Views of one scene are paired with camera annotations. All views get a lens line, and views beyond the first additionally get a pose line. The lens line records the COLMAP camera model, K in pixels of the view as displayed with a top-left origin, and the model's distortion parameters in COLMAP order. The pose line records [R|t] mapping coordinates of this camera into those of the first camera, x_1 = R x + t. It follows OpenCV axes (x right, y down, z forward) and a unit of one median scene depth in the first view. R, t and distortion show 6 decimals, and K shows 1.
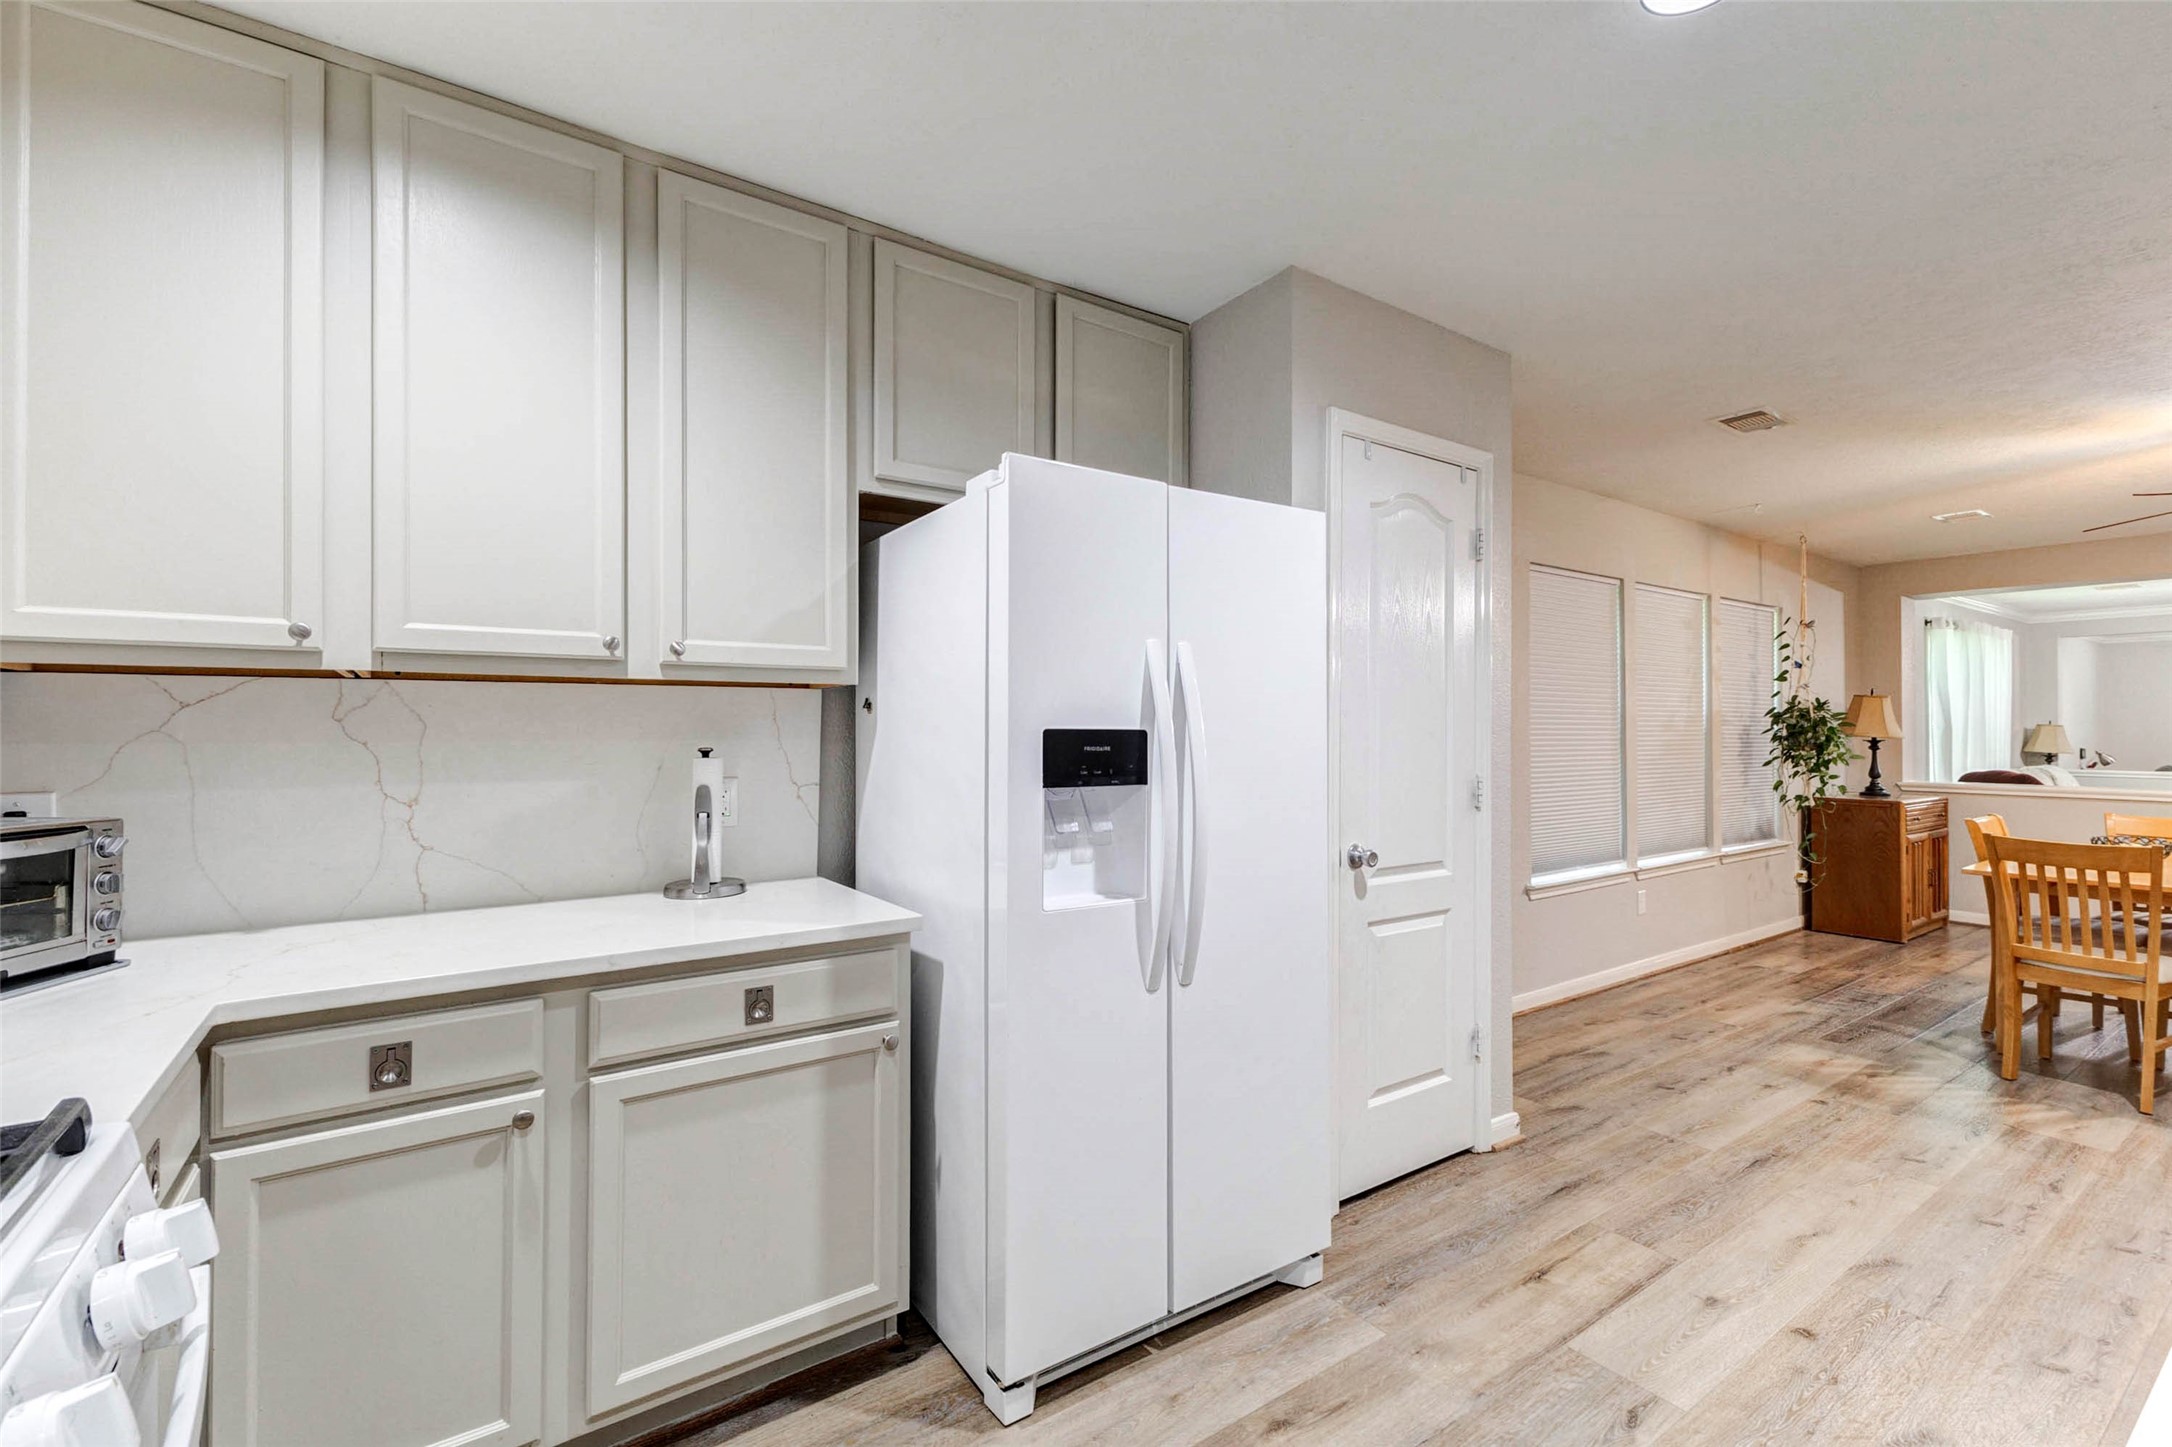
lens RADIAL K [[948.3, 0, 1094.1], [0, 948.3, 712.4], [0, 0, 1]] dist [0.014039, -0.004017]
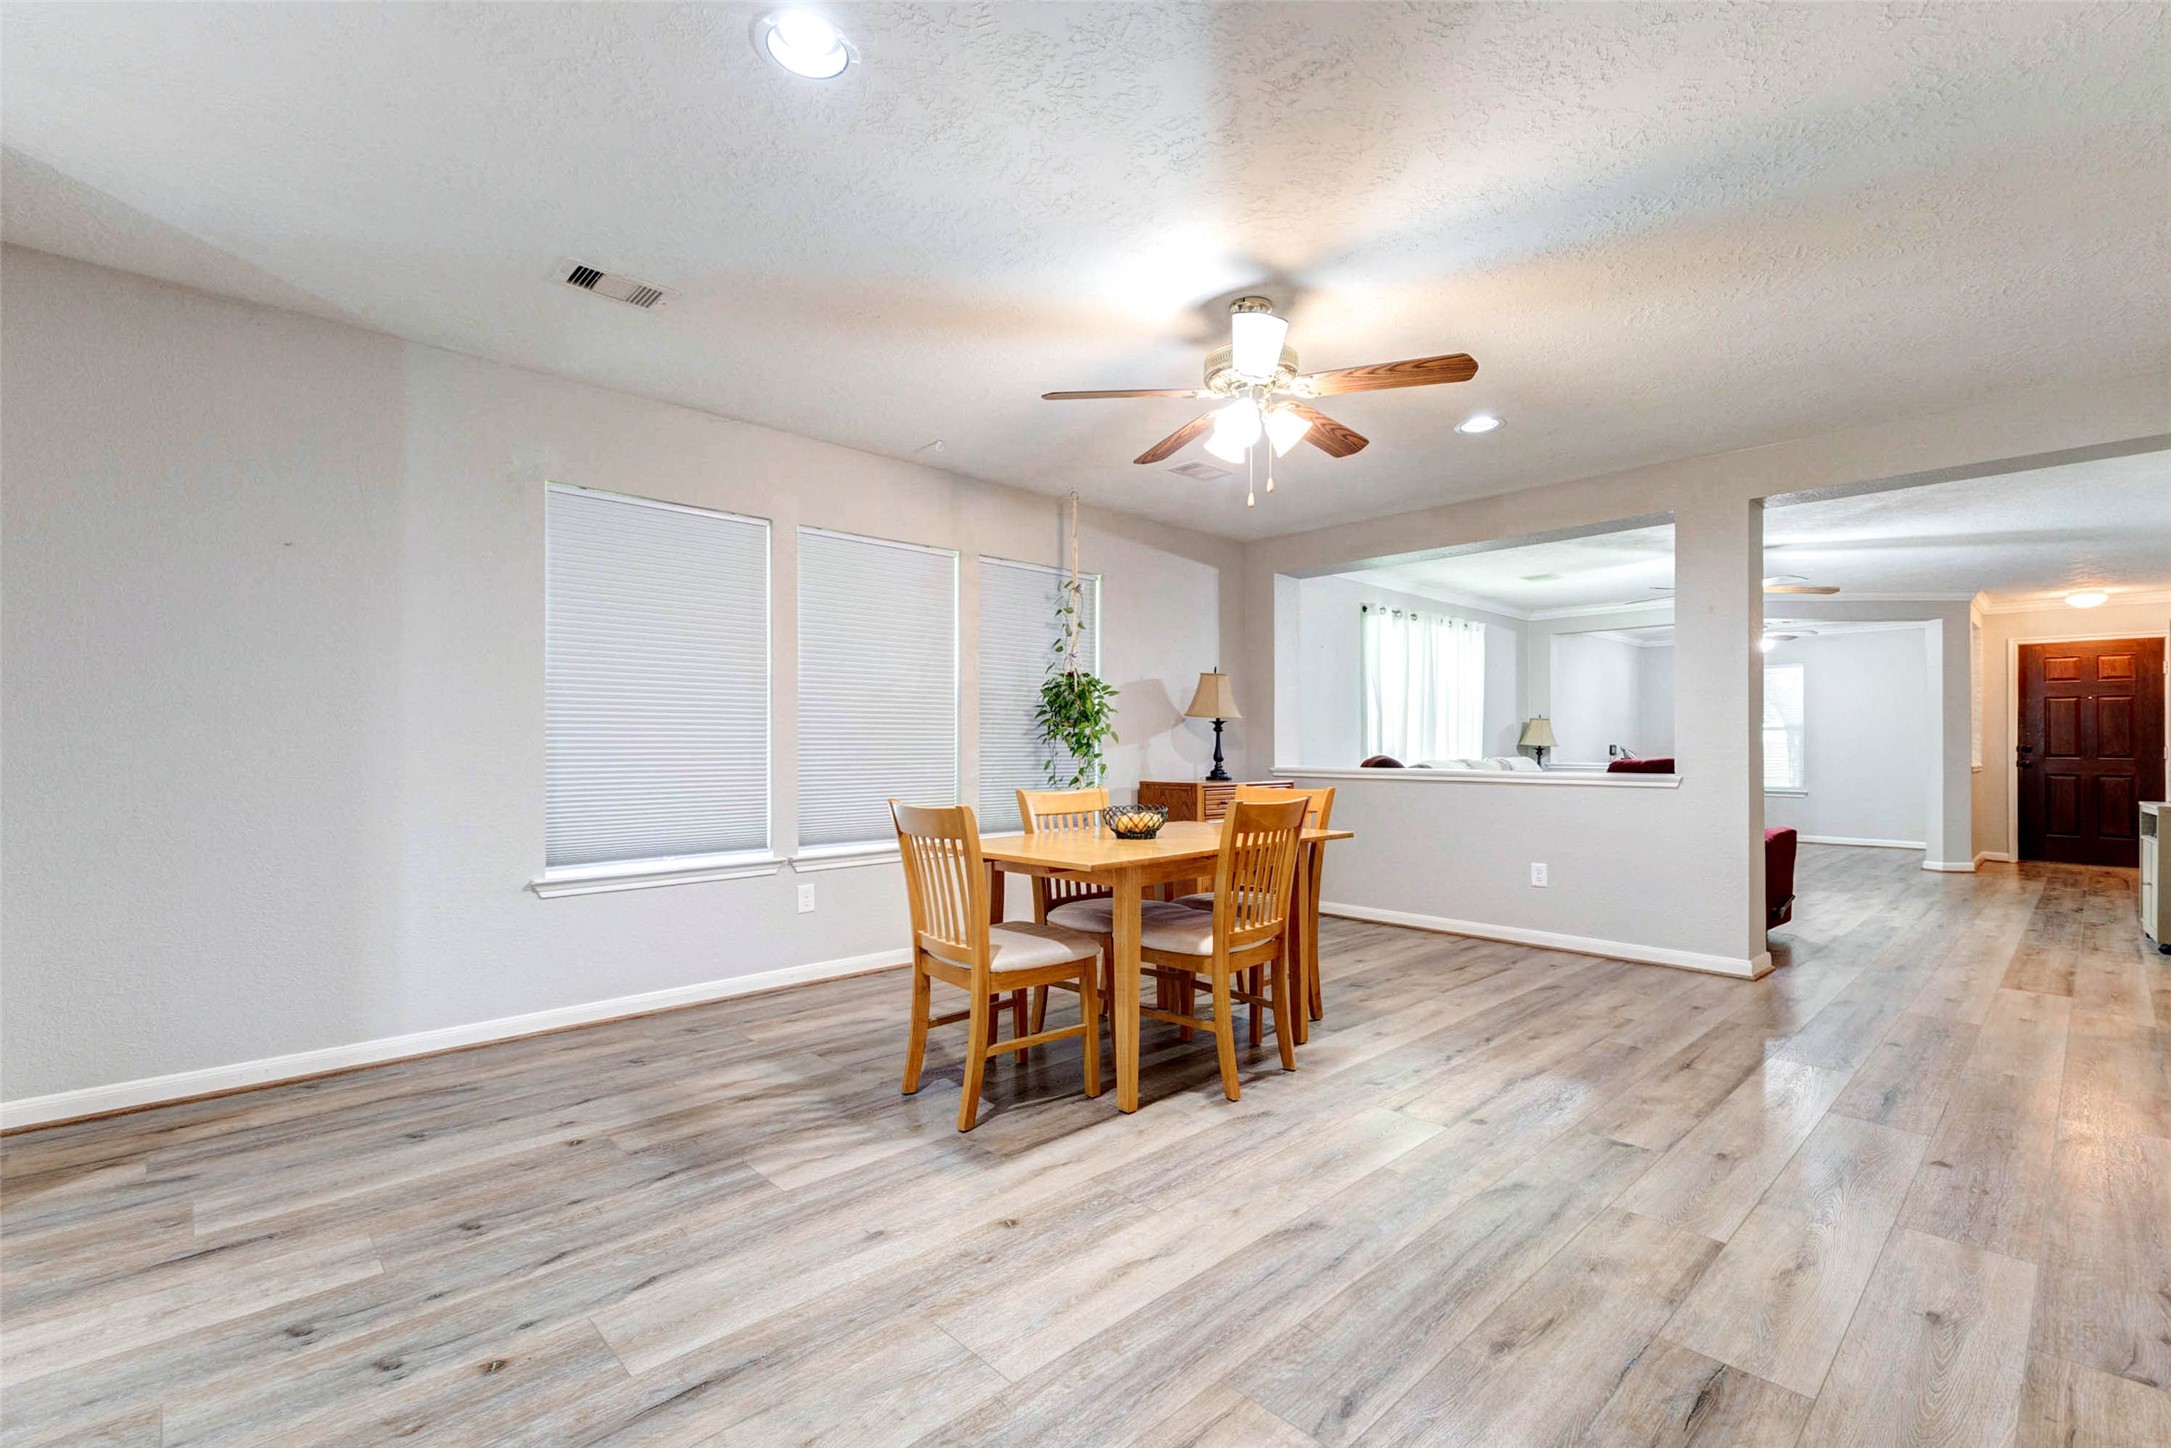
lens RADIAL K [[947.8, 0, 1085.7], [0, 947.8, 728.5], [0, 0, 1]] dist [0.014039, -0.004017]
pose [[0.989835, -0.001842, 0.142212, 0.840260], [0.002420, 0.999989, -0.003893, 0.059621], [-0.142203, 0.004198, 0.989829, 0.137001]]
